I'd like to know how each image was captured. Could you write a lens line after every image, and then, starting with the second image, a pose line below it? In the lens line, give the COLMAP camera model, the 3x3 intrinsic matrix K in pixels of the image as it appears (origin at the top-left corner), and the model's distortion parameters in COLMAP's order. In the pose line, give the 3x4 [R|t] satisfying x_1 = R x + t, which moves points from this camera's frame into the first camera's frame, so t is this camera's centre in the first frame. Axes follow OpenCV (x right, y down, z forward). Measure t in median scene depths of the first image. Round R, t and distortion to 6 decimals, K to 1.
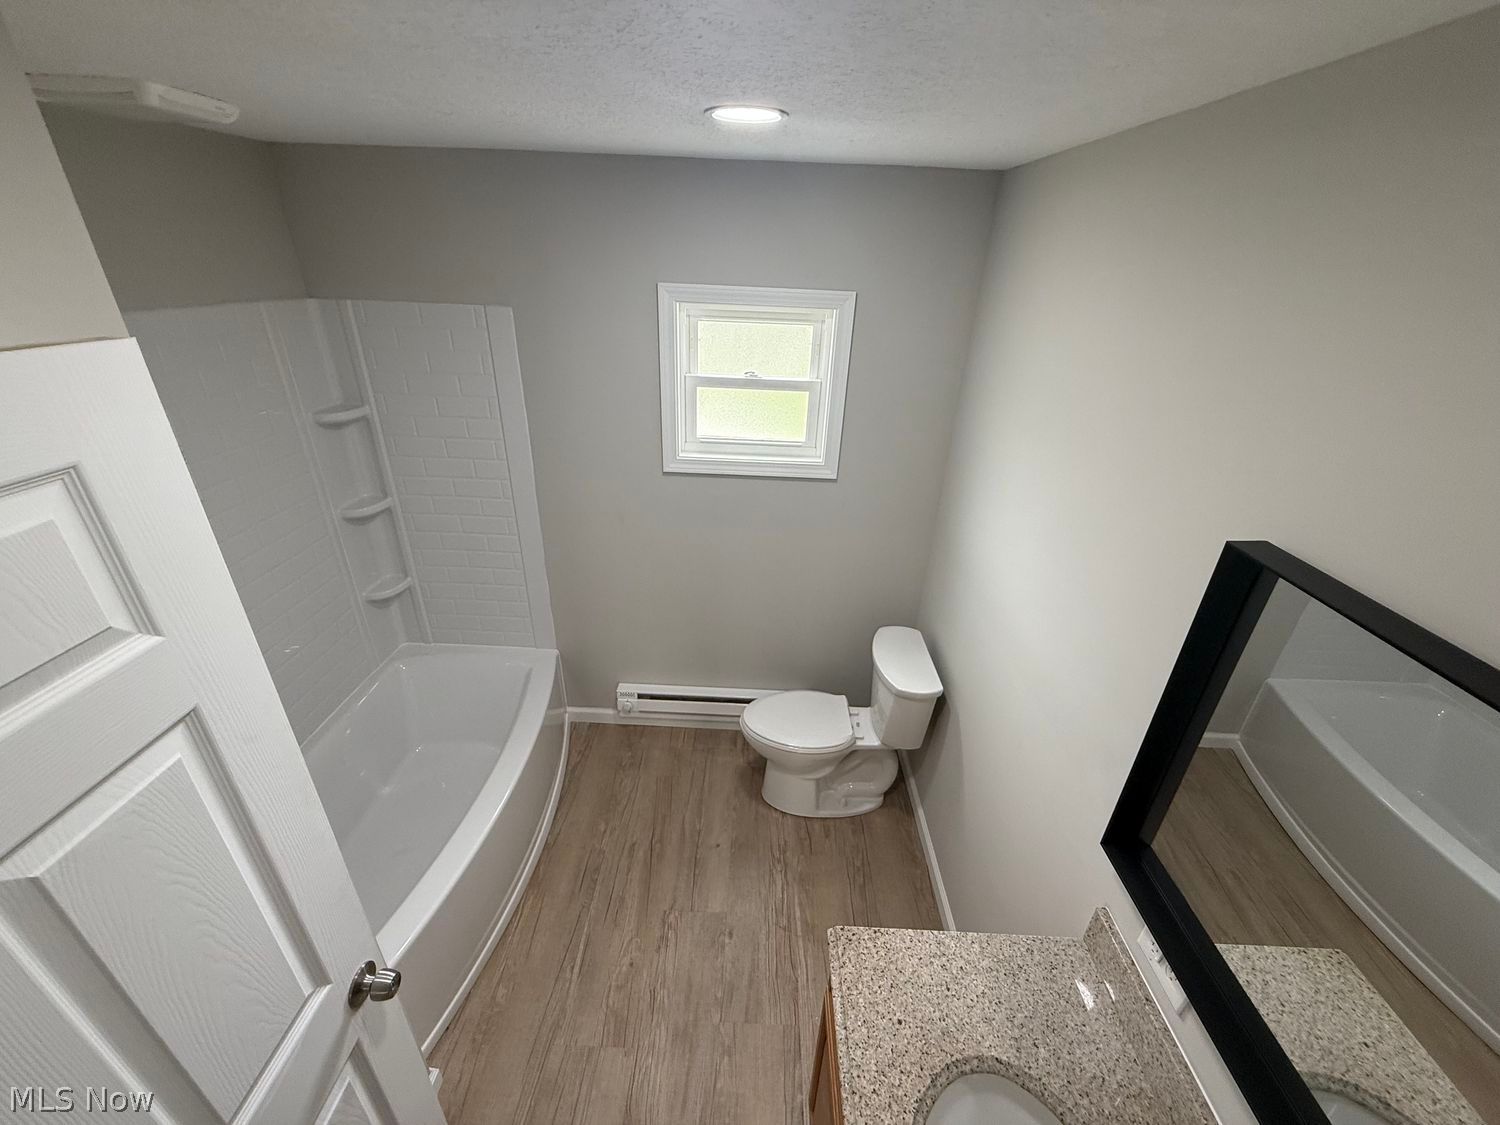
lens RADIAL K [[597.6, 0, 747.1], [0, 597.6, 563.5], [0, 0, 1]] dist [0.002073, -0.000294]
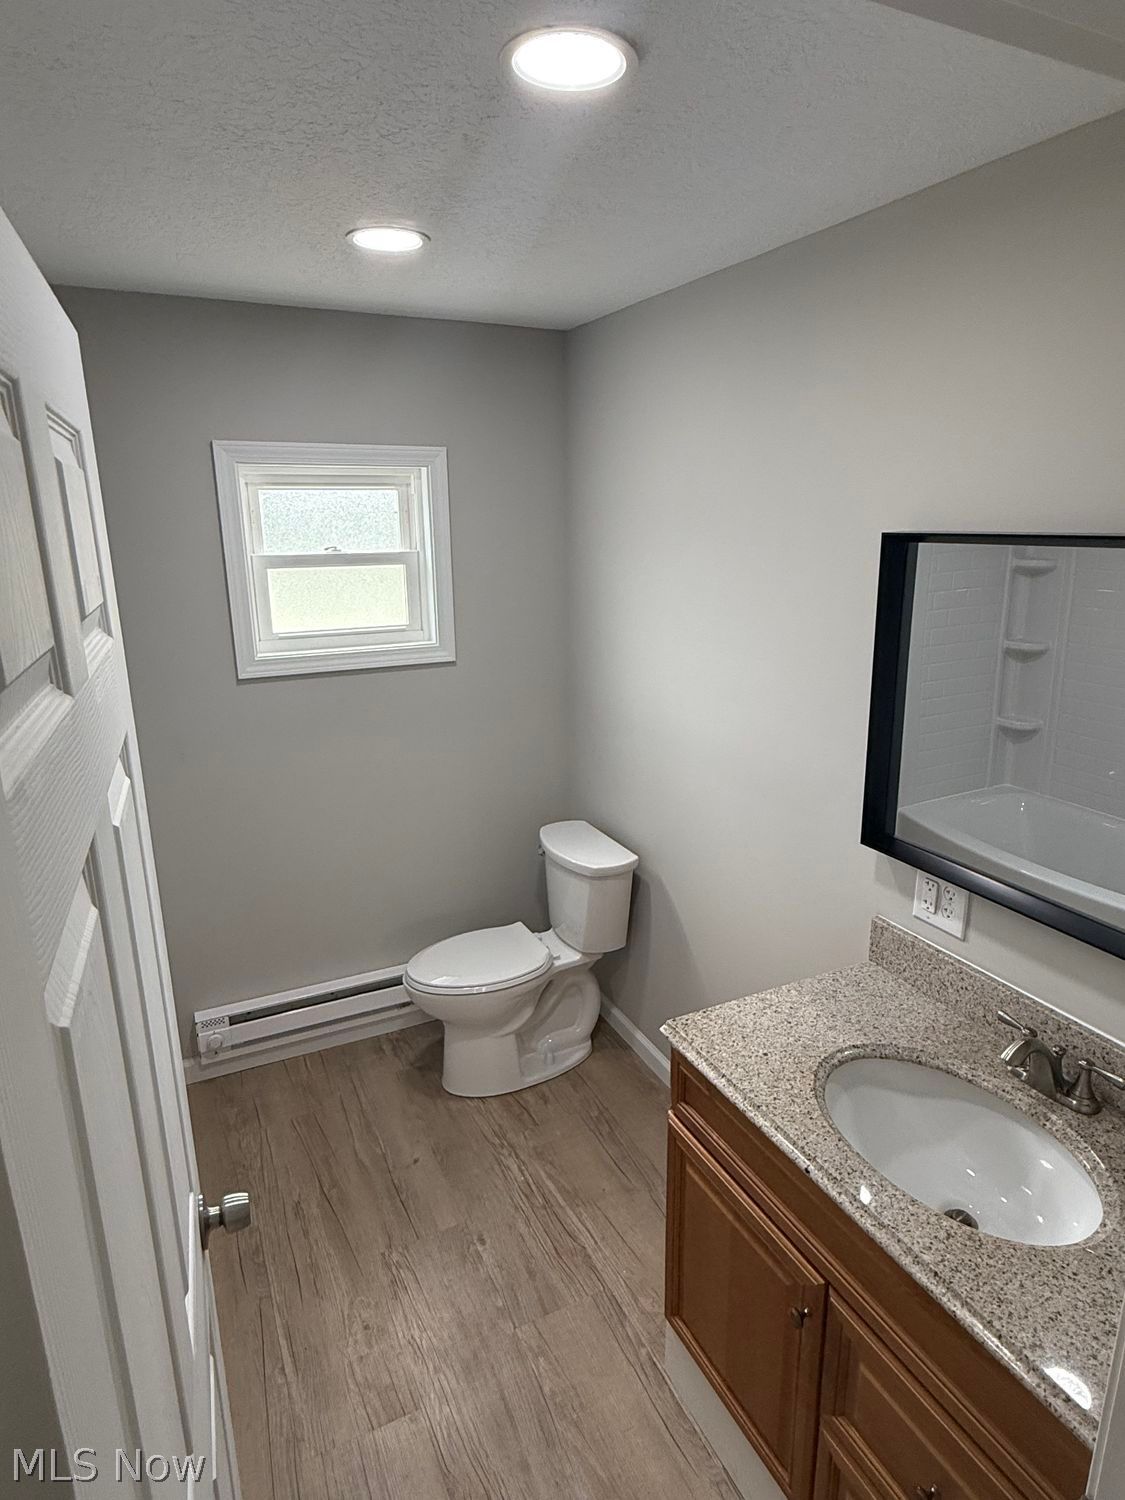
lens RADIAL K [[864.4, 0, 561.0], [0, 864.4, 744.8], [0, 0, 1]] dist [-0.002752, 0.000526]
pose [[0.888300, -0.161417, 0.429963, -0.266554], [0.245133, 0.958332, -0.146665, 0.191102], [-0.388373, 0.235680, 0.890854, -0.116287]]
